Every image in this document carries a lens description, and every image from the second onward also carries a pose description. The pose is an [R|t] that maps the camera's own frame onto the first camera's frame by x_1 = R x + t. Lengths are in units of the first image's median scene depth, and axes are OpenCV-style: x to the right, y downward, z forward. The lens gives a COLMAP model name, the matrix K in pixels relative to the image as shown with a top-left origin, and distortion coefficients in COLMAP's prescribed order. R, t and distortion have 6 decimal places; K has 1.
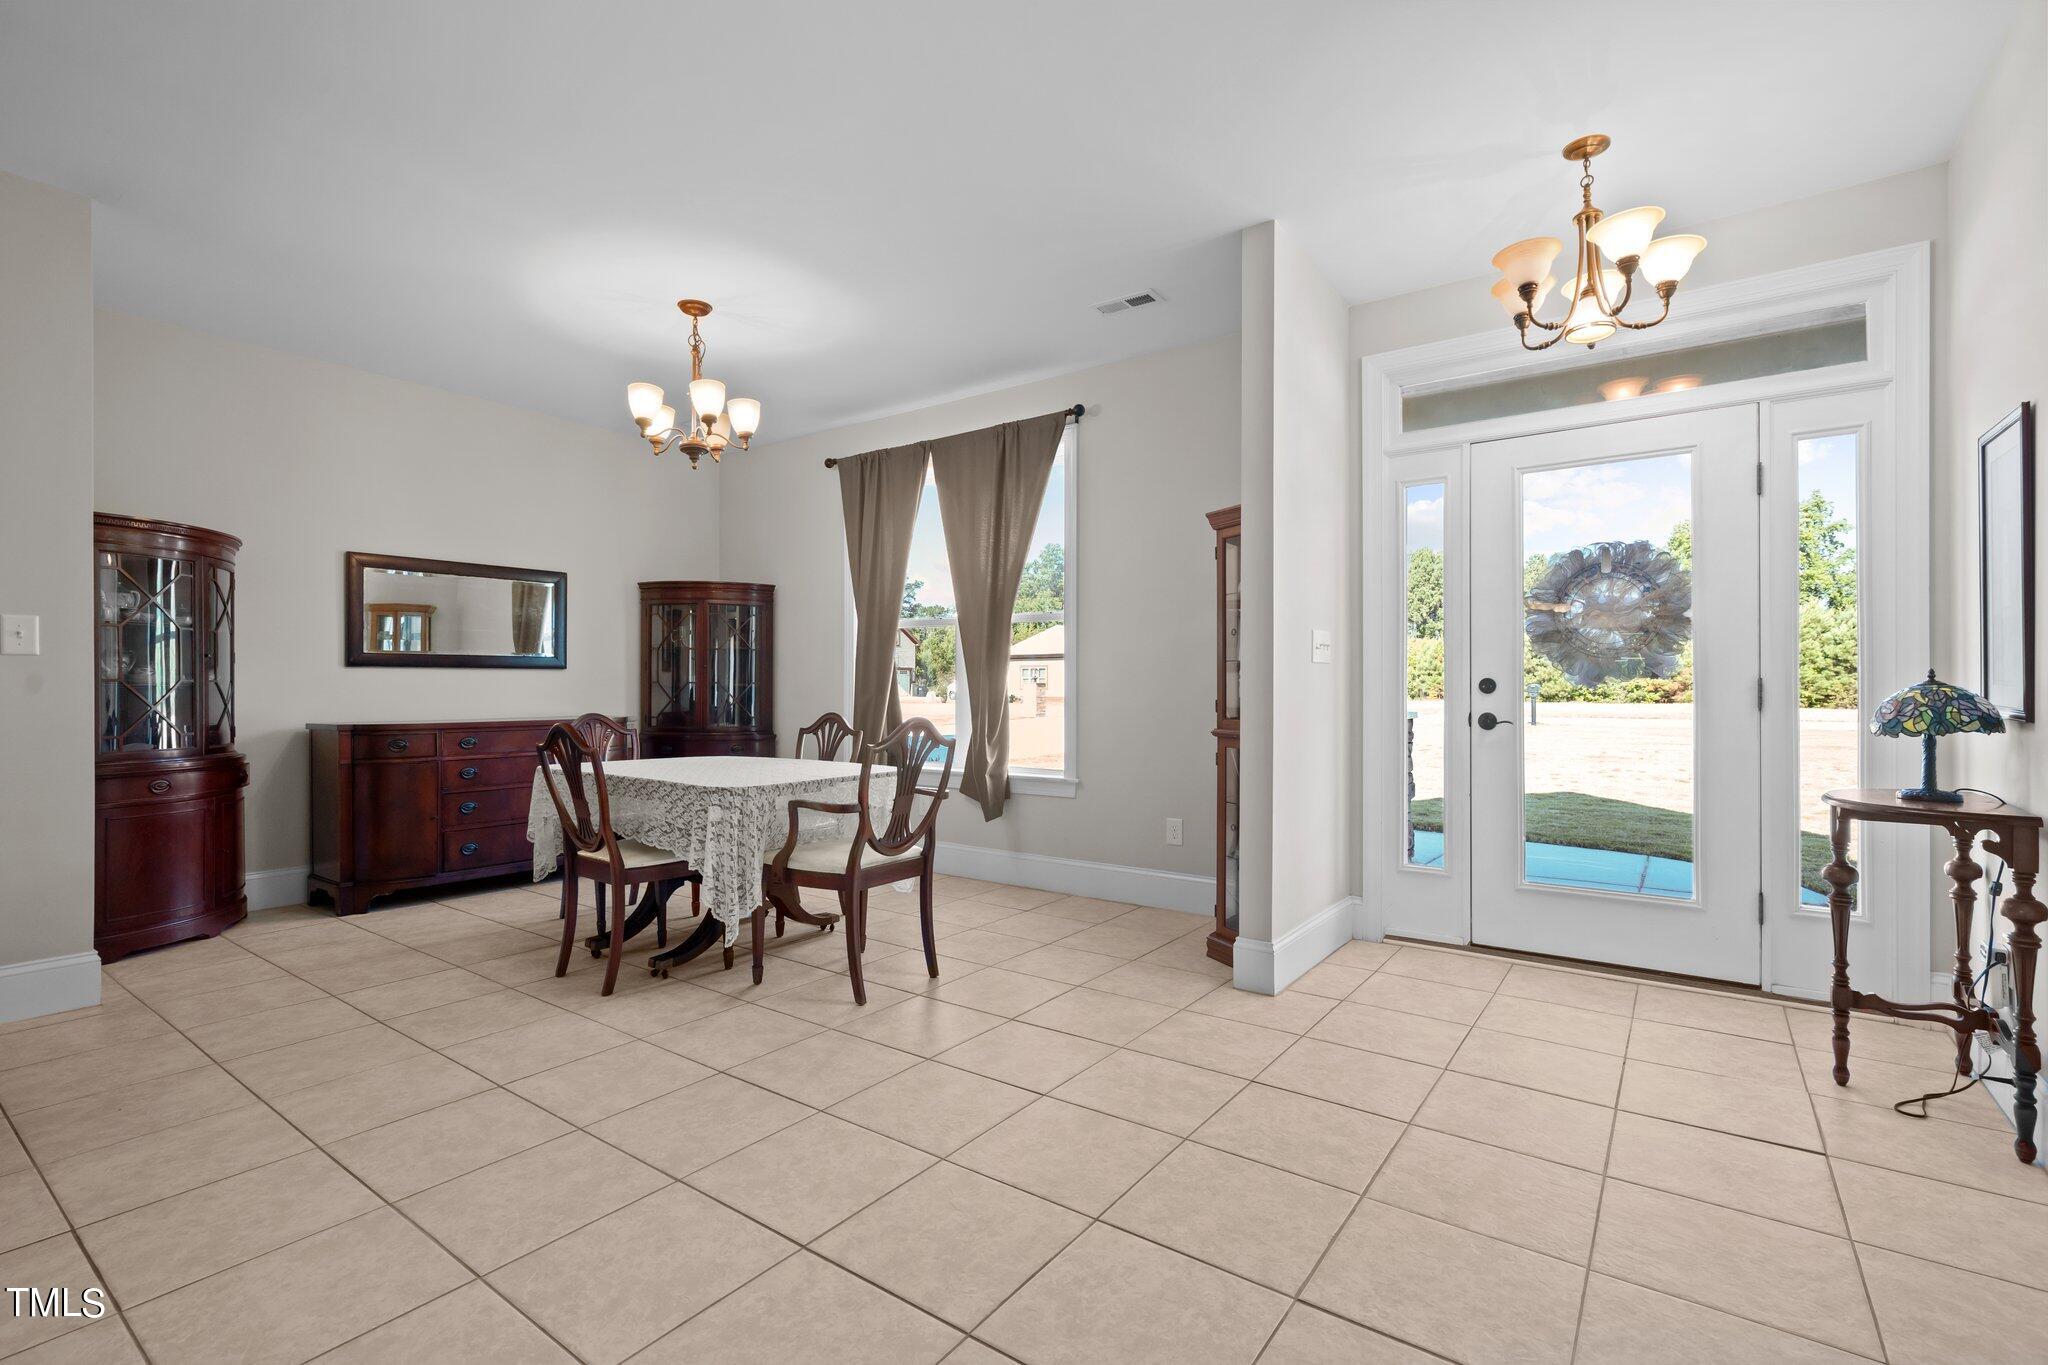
lens RADIAL K [[929.0, 0, 1026.8], [0, 929.0, 678.2], [0, 0, 1]] dist [-0.010111, 0.002447]
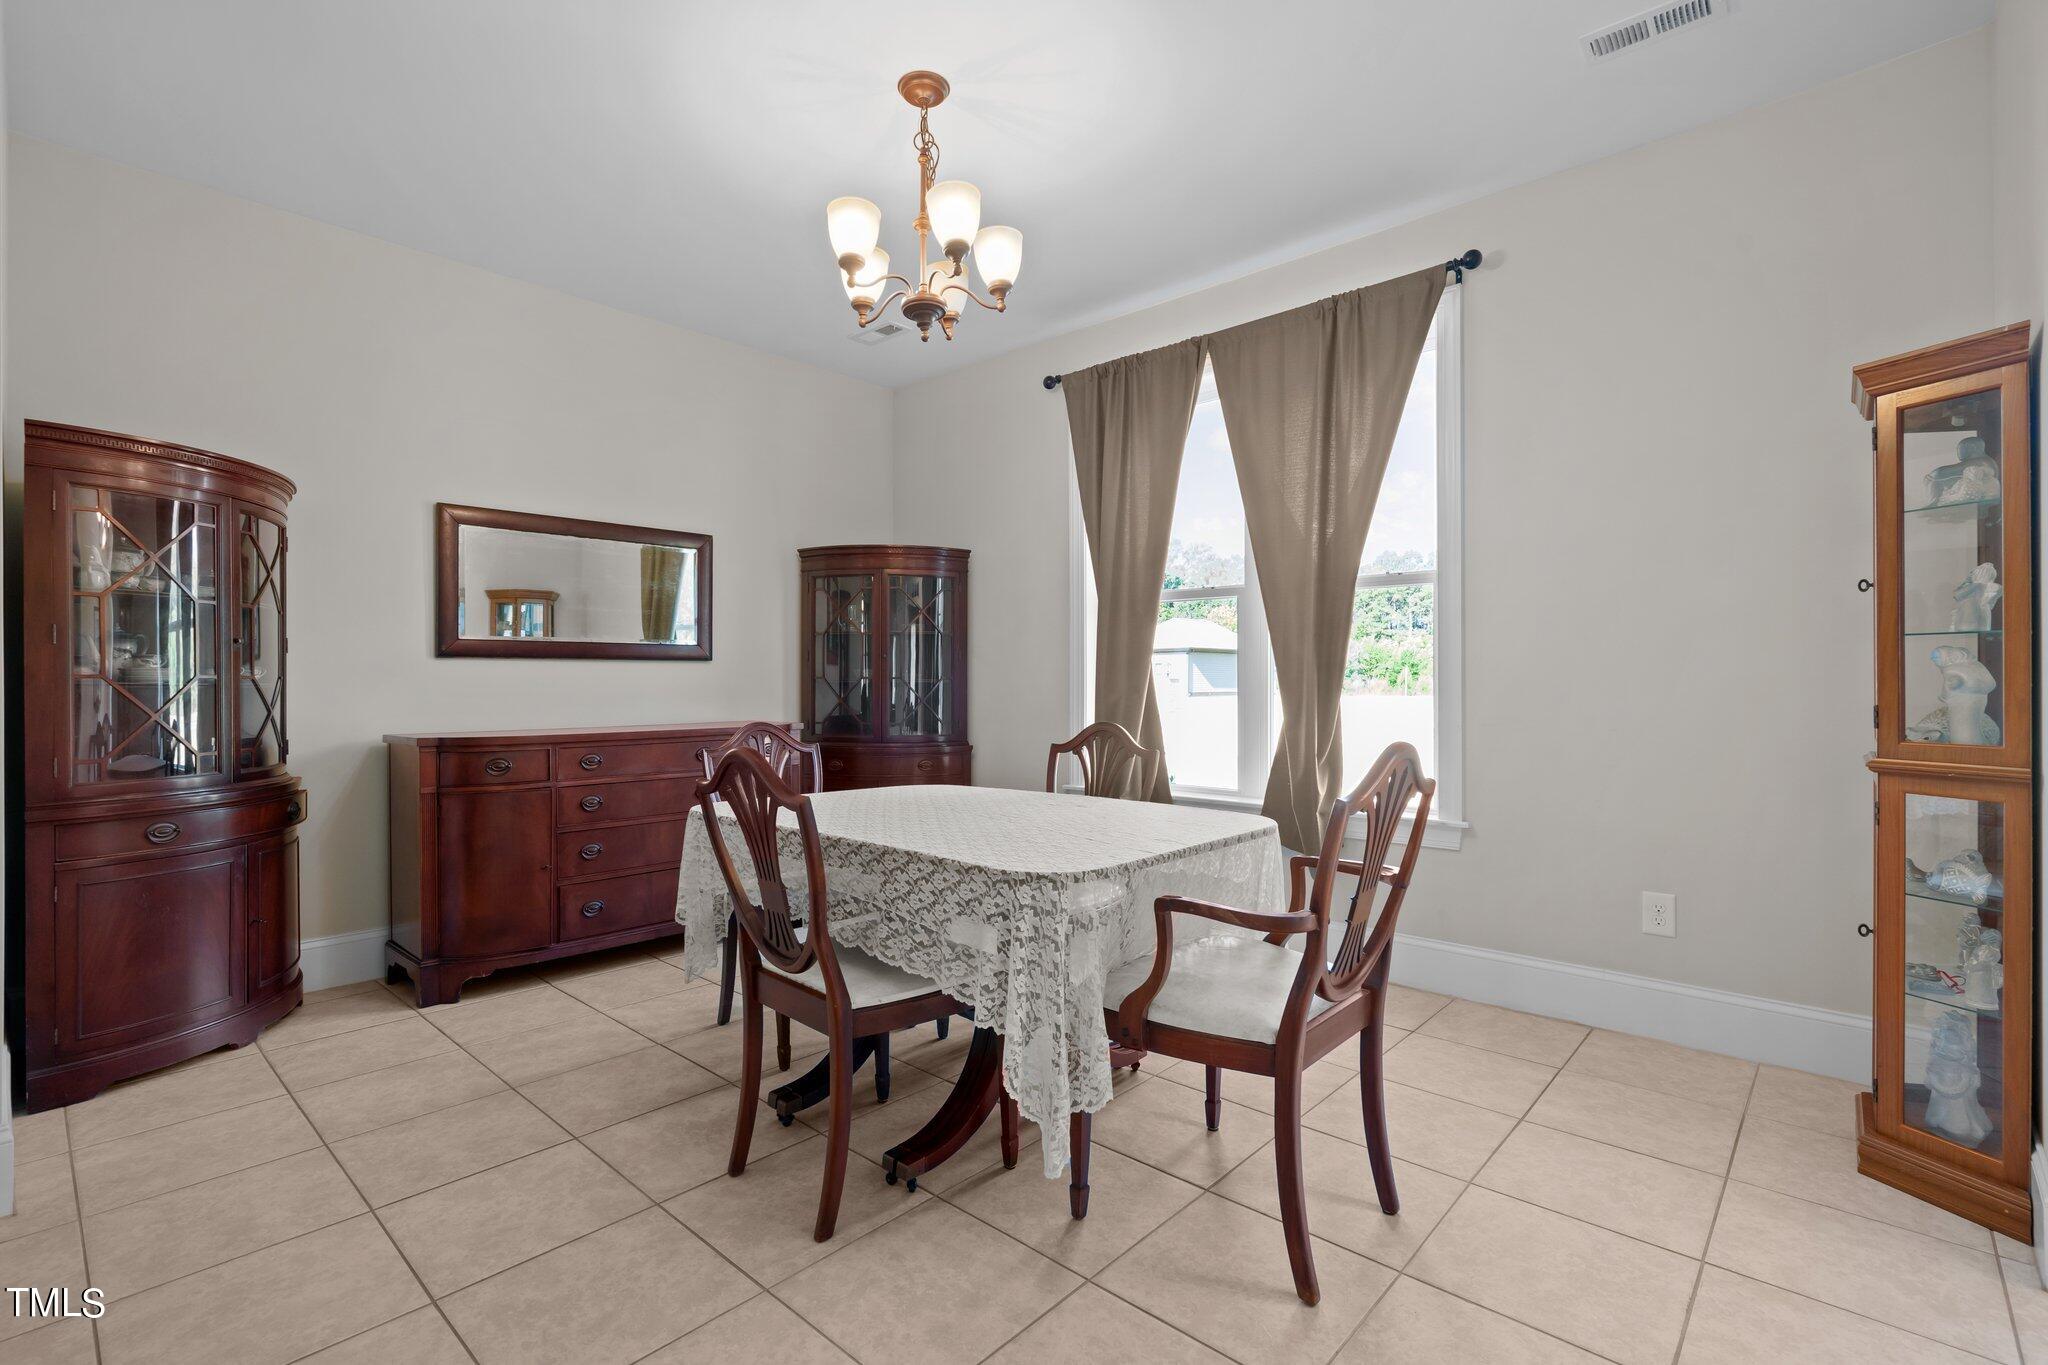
lens RADIAL K [[929.0, 0, 1018.4], [0, 929.0, 670.3], [0, 0, 1]] dist [-0.010111, 0.002447]
pose [[0.993357, -0.003615, -0.115014, -0.211806], [0.003160, 0.999986, -0.004134, 0.002847], [0.115028, 0.003743, 0.993355, 0.358614]]
